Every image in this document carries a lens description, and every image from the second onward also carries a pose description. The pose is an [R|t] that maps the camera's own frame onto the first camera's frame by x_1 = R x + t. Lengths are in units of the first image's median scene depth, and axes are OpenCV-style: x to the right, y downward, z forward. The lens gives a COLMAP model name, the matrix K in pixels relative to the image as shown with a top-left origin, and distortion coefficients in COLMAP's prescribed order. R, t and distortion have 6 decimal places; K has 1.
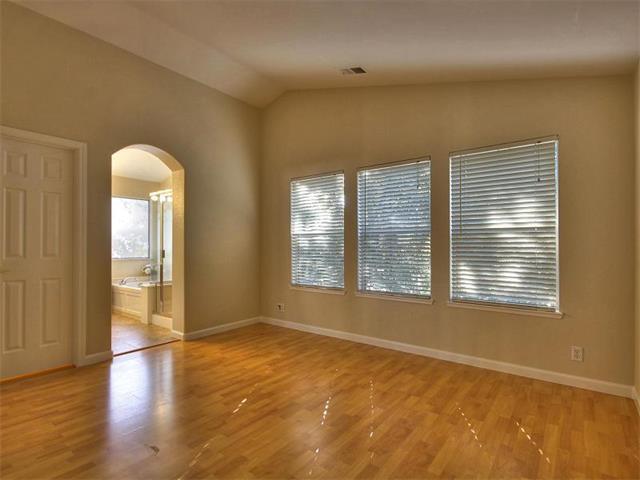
lens RADIAL K [[334.3, 0, 323.3], [0, 334.3, 241.2], [0, 0, 1]] dist [-0.008535, -0.004664]
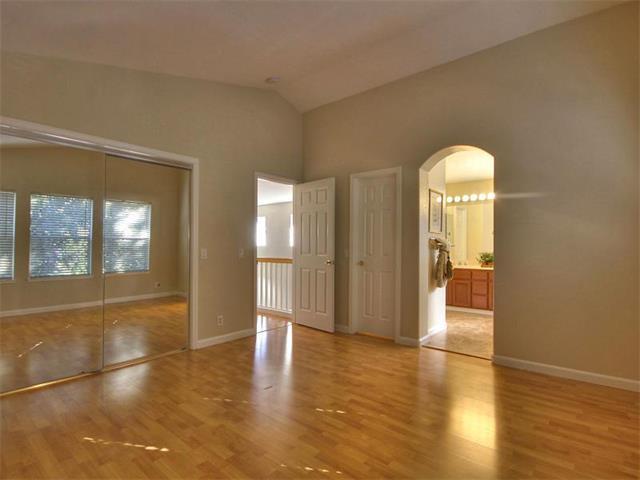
lens RADIAL K [[334.3, 0, 323.6], [0, 334.3, 242.4], [0, 0, 1]] dist [-0.008535, -0.004664]
pose [[-0.054415, -0.013604, -0.998426, 0.664086], [0.008436, 0.999865, -0.014083, 0.009308], [0.998483, -0.009189, -0.054293, 0.933604]]
